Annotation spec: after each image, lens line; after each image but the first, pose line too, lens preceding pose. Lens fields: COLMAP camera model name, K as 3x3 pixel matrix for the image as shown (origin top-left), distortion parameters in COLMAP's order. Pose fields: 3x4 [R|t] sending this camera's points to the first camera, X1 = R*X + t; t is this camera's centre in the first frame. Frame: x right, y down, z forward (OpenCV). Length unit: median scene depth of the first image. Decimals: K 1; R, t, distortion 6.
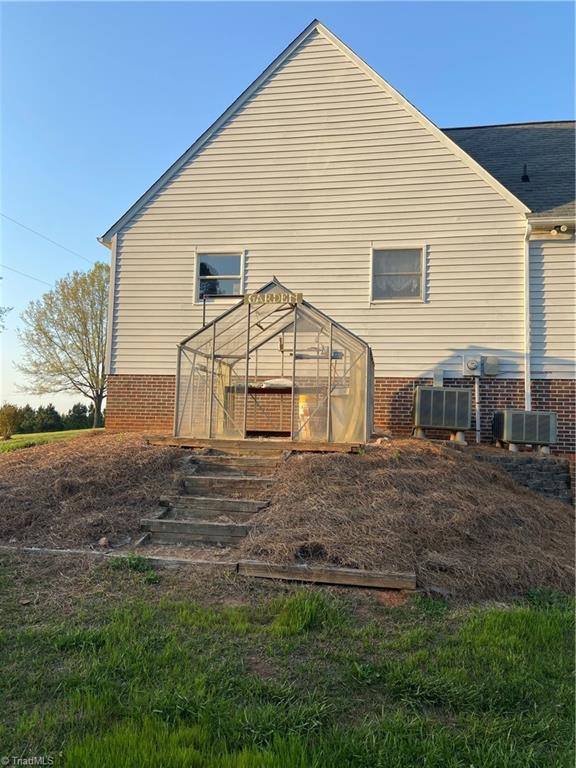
lens RADIAL K [[585.7, 0, 287.6], [0, 585.7, 386.9], [0, 0, 1]] dist [0.051696, -0.012169]
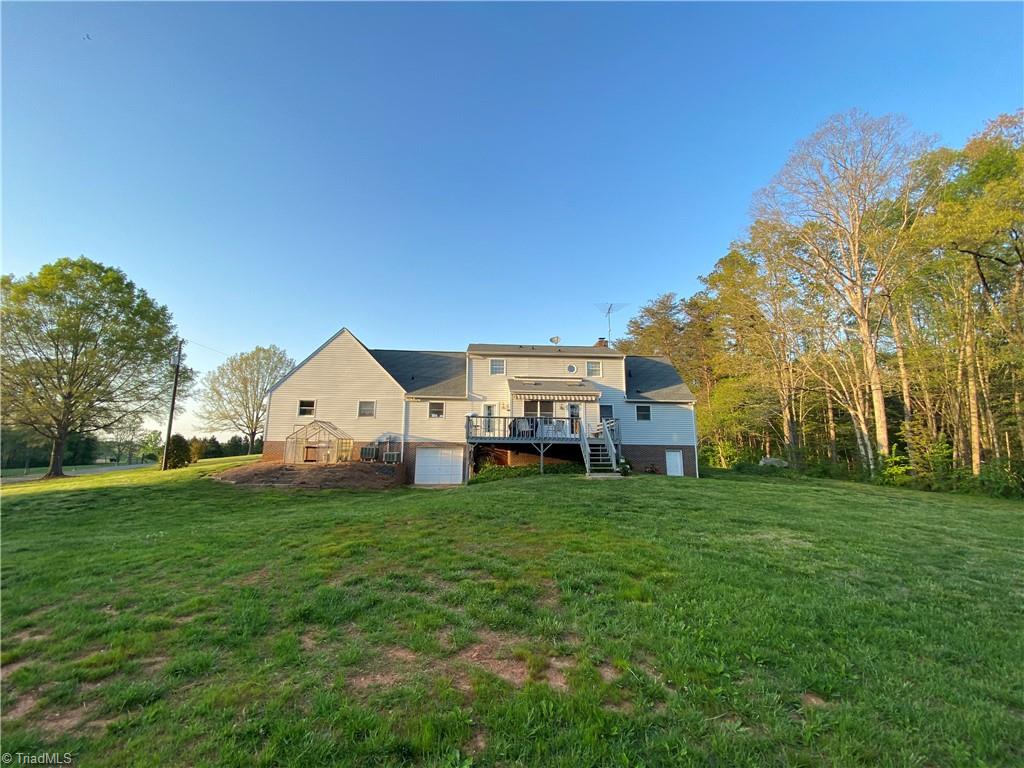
lens RADIAL K [[419.3, 0, 513.7], [0, 419.3, 374.7], [0, 0, 1]] dist [-0.001950, -0.000741]
pose [[0.968789, 0.028378, 0.246258, 0.070259], [-0.002977, 0.994686, -0.102913, -0.025598], [-0.247870, 0.098968, 0.963725, -0.253292]]
